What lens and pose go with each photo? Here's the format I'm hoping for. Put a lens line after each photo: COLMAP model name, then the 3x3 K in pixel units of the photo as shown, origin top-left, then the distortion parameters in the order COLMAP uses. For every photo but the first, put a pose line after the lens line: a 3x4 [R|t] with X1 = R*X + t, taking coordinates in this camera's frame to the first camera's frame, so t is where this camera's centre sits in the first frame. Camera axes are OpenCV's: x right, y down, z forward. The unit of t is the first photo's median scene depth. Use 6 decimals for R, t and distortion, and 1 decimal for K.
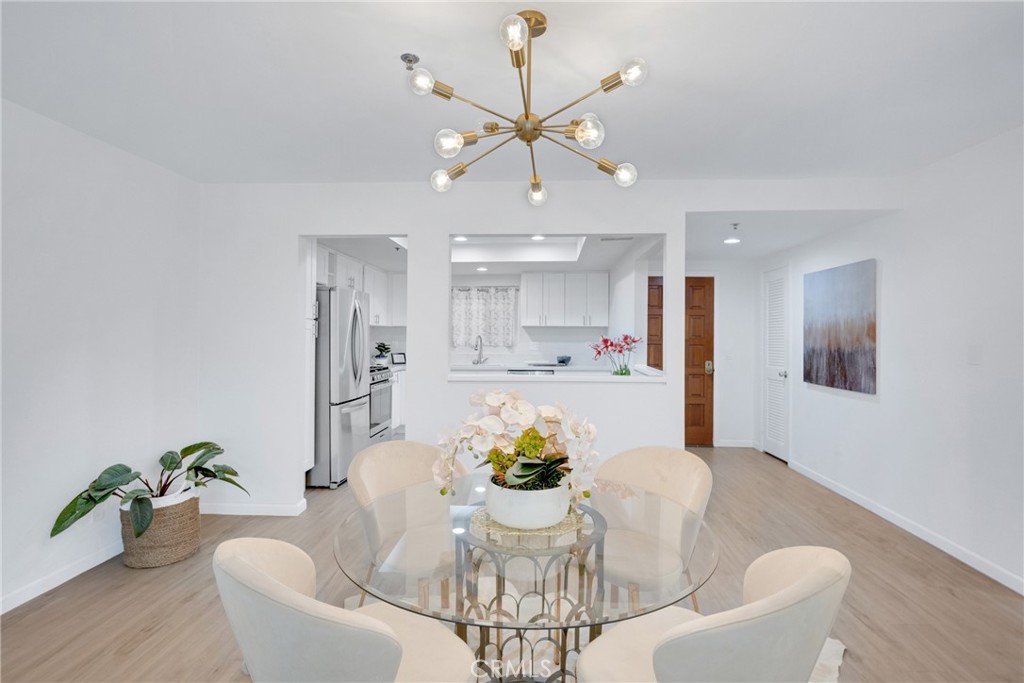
lens RADIAL K [[497.7, 0, 529.2], [0, 497.7, 346.2], [0, 0, 1]] dist [0.001169, -0.000184]
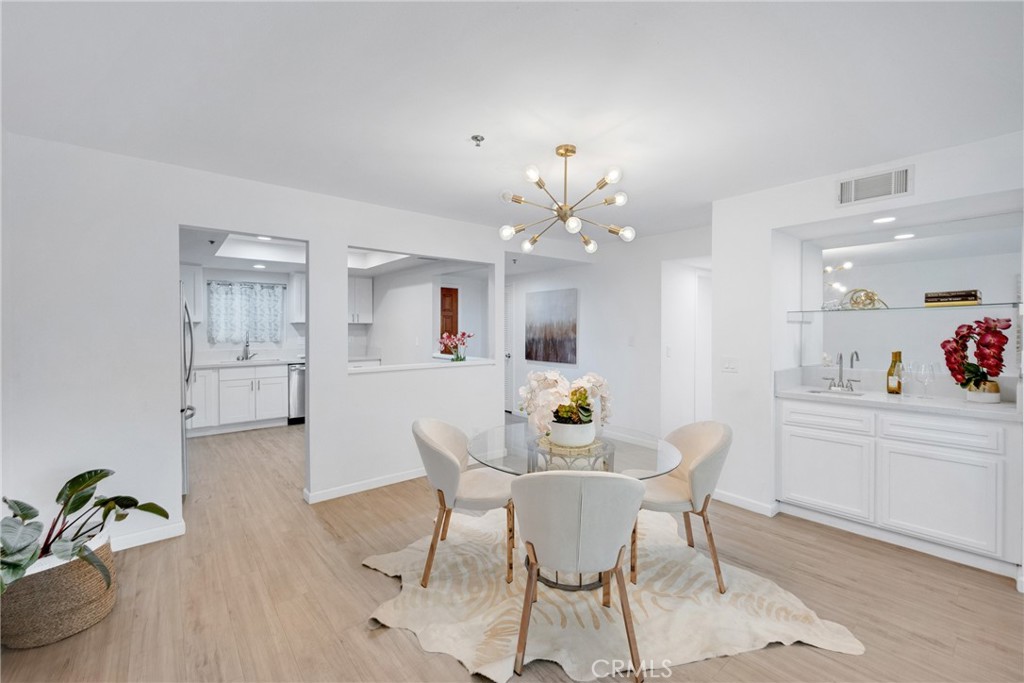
lens RADIAL K [[420.7, 0, 508.9], [0, 420.7, 334.3], [0, 0, 1]] dist [-0.003857, 0.001421]
pose [[0.744975, -0.011732, 0.666989, -0.360259], [0.015780, 0.999875, -0.000037, -0.009302], [-0.666906, 0.010553, 0.745067, 0.022488]]
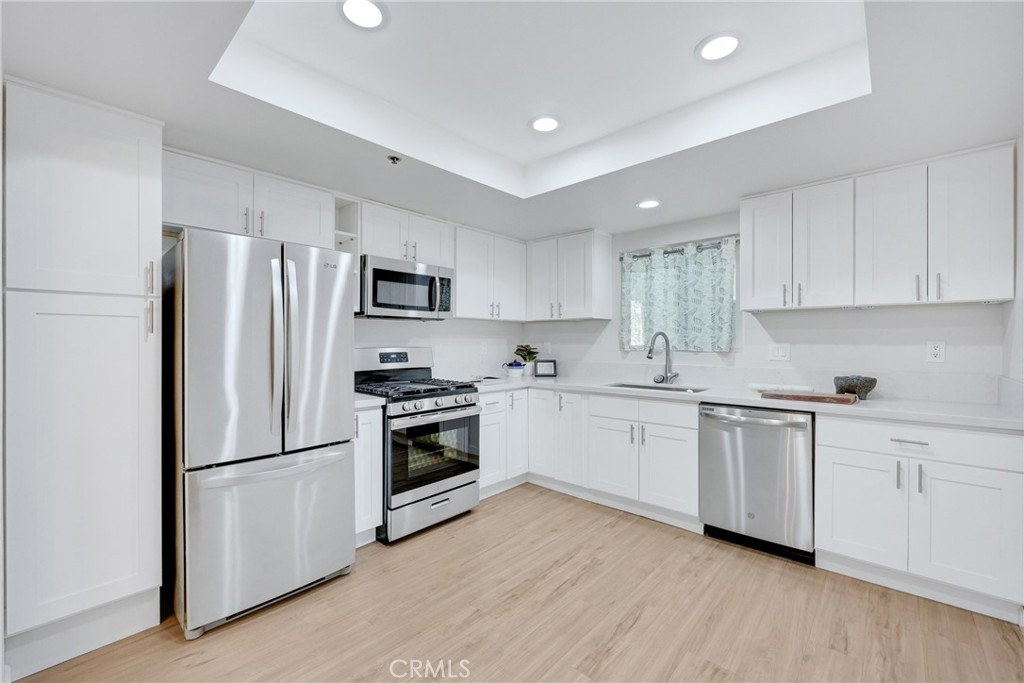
lens RADIAL K [[420.7, 0, 521.5], [0, 420.7, 338.6], [0, 0, 1]] dist [-0.003857, 0.001421]
pose [[0.768797, -0.010347, -0.639409, 0.105296], [-0.007555, 0.999652, -0.025260, -0.001130], [0.639448, 0.024250, 0.768452, 0.716030]]
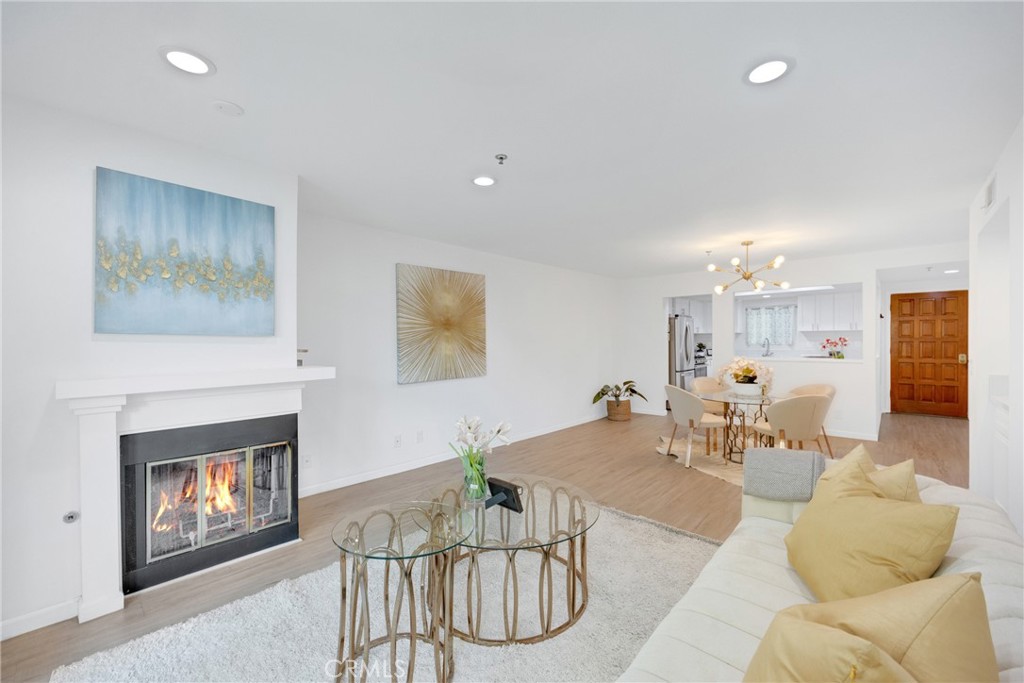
lens RADIAL K [[420.7, 0, 505.1], [0, 420.7, 343.5], [0, 0, 1]] dist [-0.003857, 0.001421]
pose [[0.748727, -0.010709, -0.662792, 0.211775], [0.004460, 0.999928, -0.011119, 0.009526], [0.662864, 0.005369, 0.748721, -0.707619]]
